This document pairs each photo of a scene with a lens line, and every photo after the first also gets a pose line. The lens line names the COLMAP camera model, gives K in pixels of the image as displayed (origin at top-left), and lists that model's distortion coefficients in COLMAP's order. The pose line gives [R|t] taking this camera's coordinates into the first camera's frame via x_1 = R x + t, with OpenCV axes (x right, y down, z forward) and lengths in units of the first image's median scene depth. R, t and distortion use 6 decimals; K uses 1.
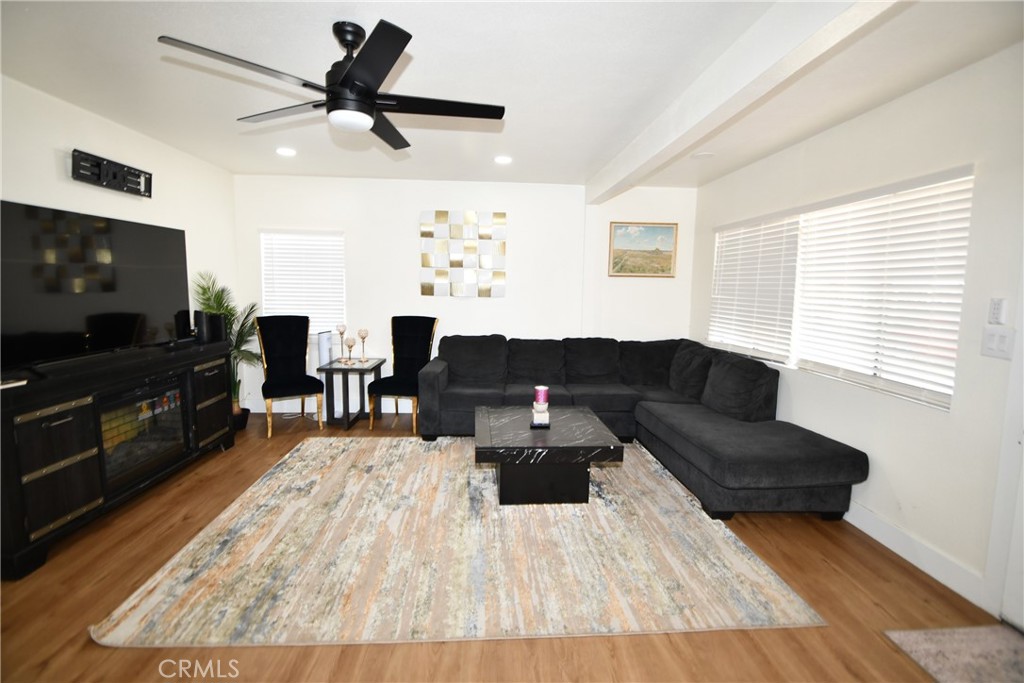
lens RADIAL K [[456.9, 0, 507.7], [0, 456.9, 340.6], [0, 0, 1]] dist [0.000108, 0.000114]
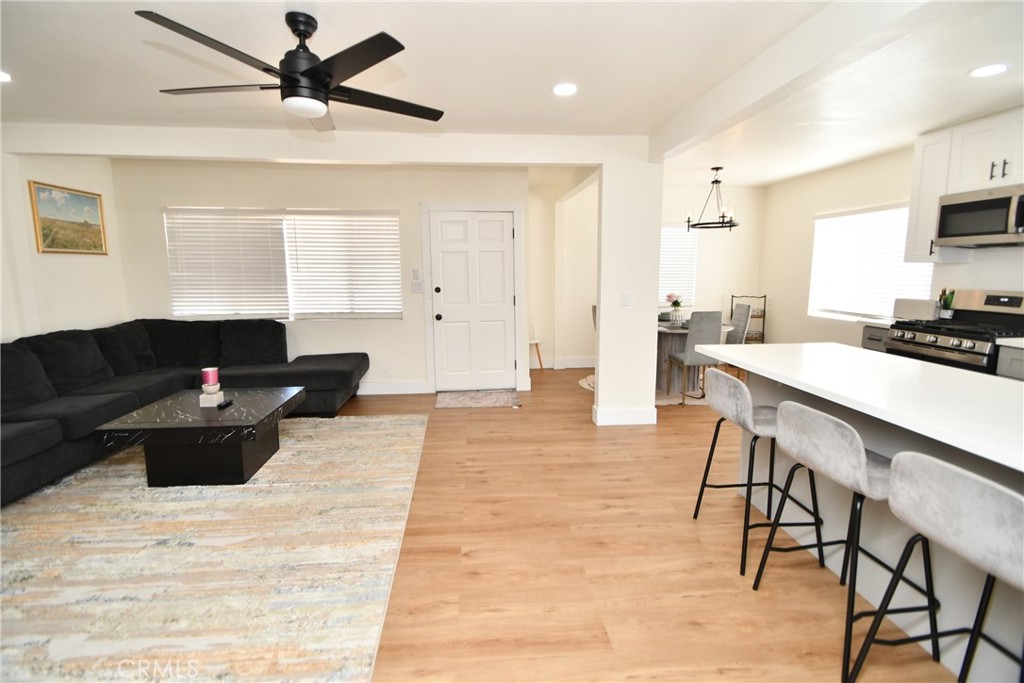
lens RADIAL K [[456.9, 0, 507.7], [0, 456.9, 340.6], [0, 0, 1]] dist [0.000108, 0.000114]
pose [[-0.031358, -0.176494, 0.983802, -0.867617], [0.115108, 0.977099, 0.178961, -0.059986], [-0.992858, 0.118855, -0.010324, 0.340359]]
